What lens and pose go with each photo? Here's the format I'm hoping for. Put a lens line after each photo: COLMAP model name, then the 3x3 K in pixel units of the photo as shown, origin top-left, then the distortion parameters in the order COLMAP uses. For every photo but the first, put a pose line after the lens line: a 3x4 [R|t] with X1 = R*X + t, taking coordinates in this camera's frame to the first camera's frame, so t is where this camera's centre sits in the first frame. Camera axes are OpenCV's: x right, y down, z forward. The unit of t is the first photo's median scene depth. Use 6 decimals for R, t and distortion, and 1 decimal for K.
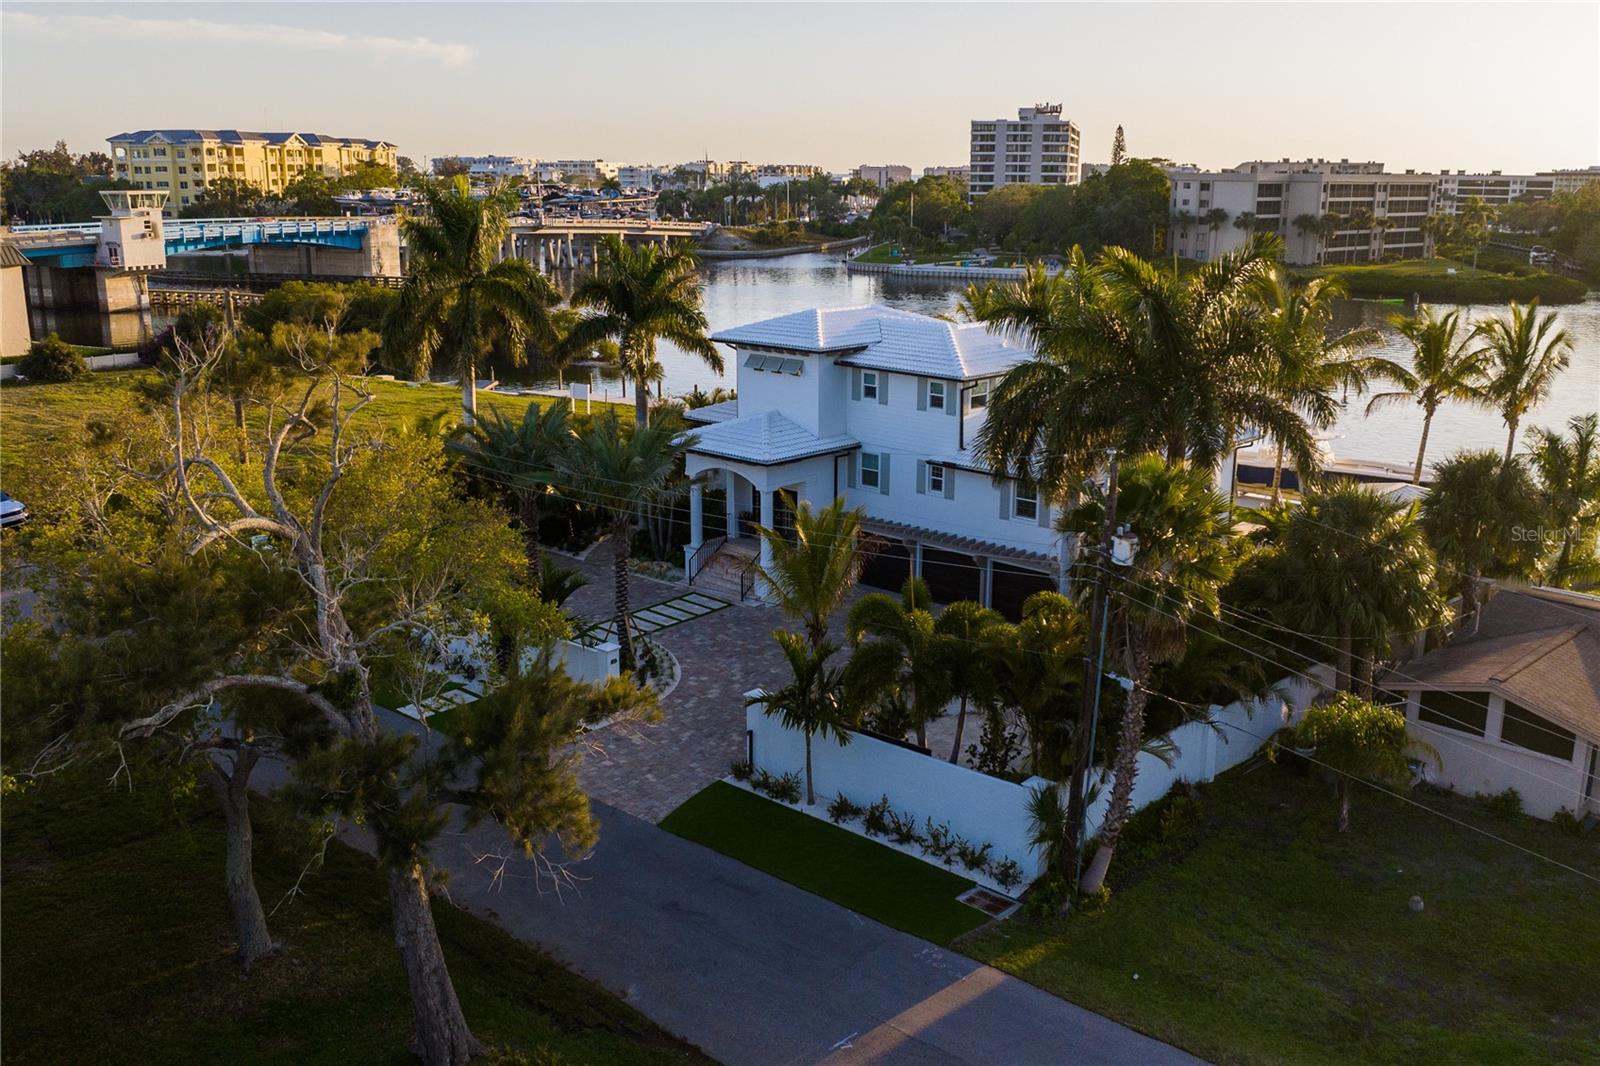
lens RADIAL K [[1335.2, 0, 801.9], [0, 1335.2, 534.8], [0, 0, 1]] dist [-0.007989, -0.022336]
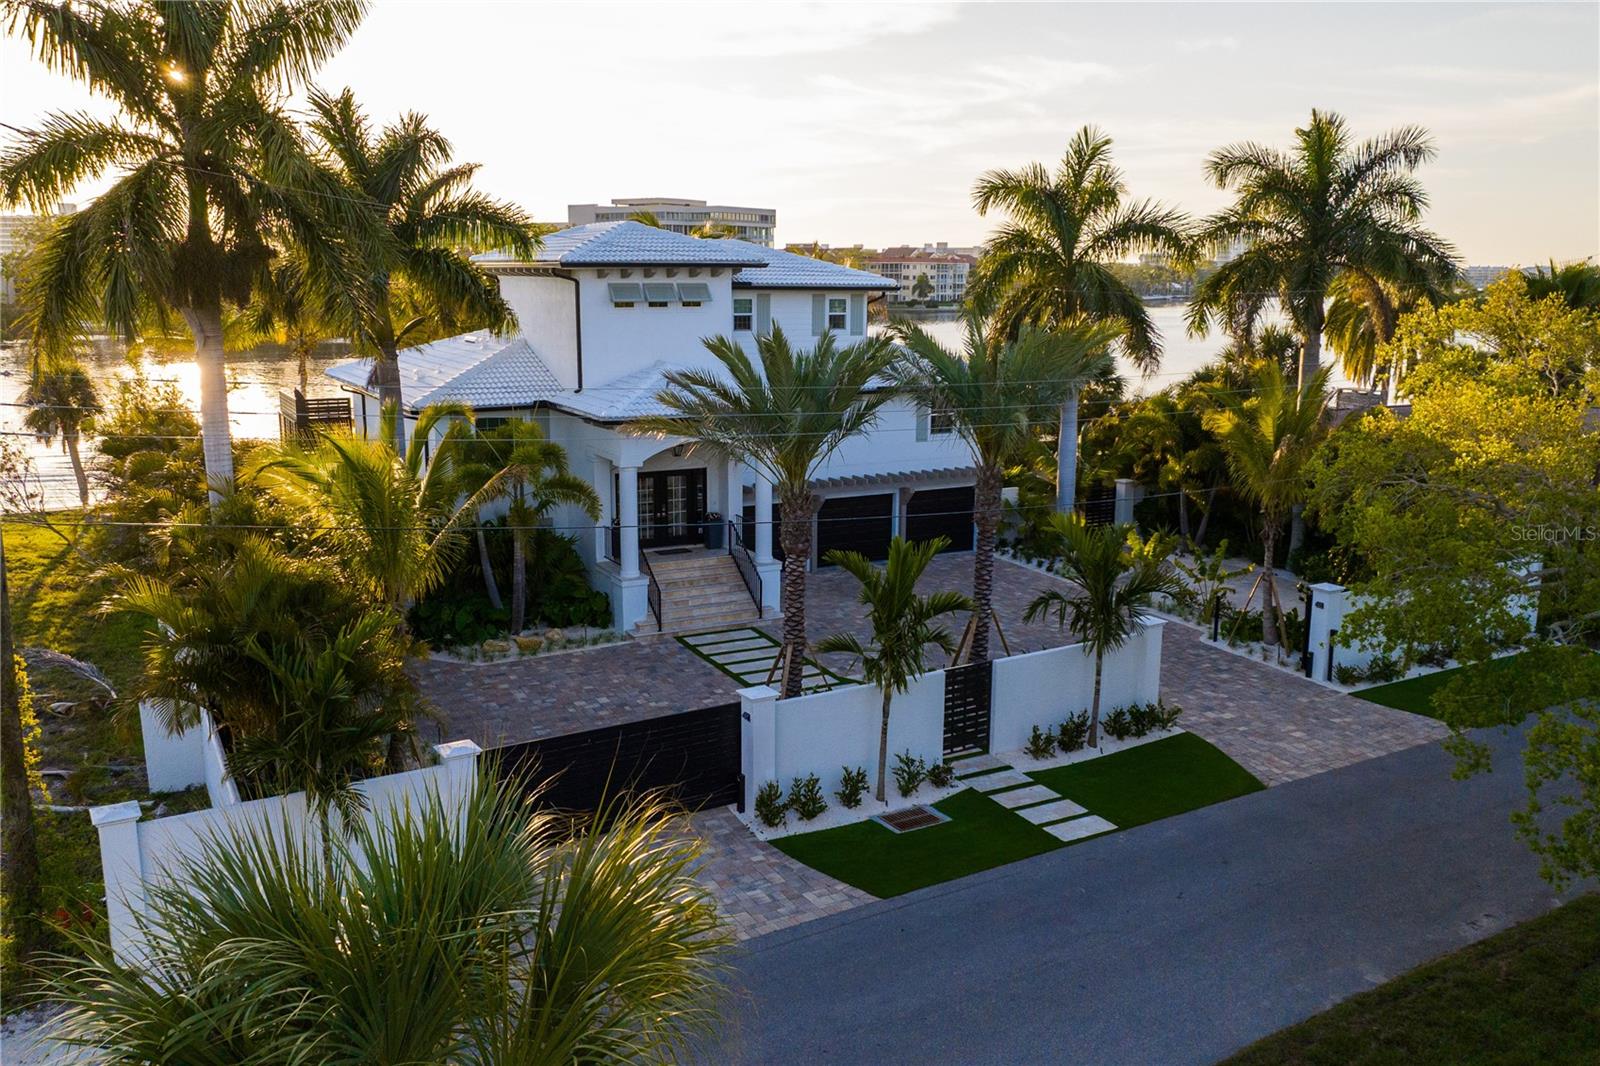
lens RADIAL K [[1335.2, 0, 801.9], [0, 1335.2, 534.8], [0, 0, 1]] dist [-0.007989, -0.022336]
pose [[0.317044, -0.183768, 0.930437, -0.676223], [0.238779, 0.964913, 0.109214, -0.063828], [-0.917860, 0.187543, 0.349800, 0.717150]]
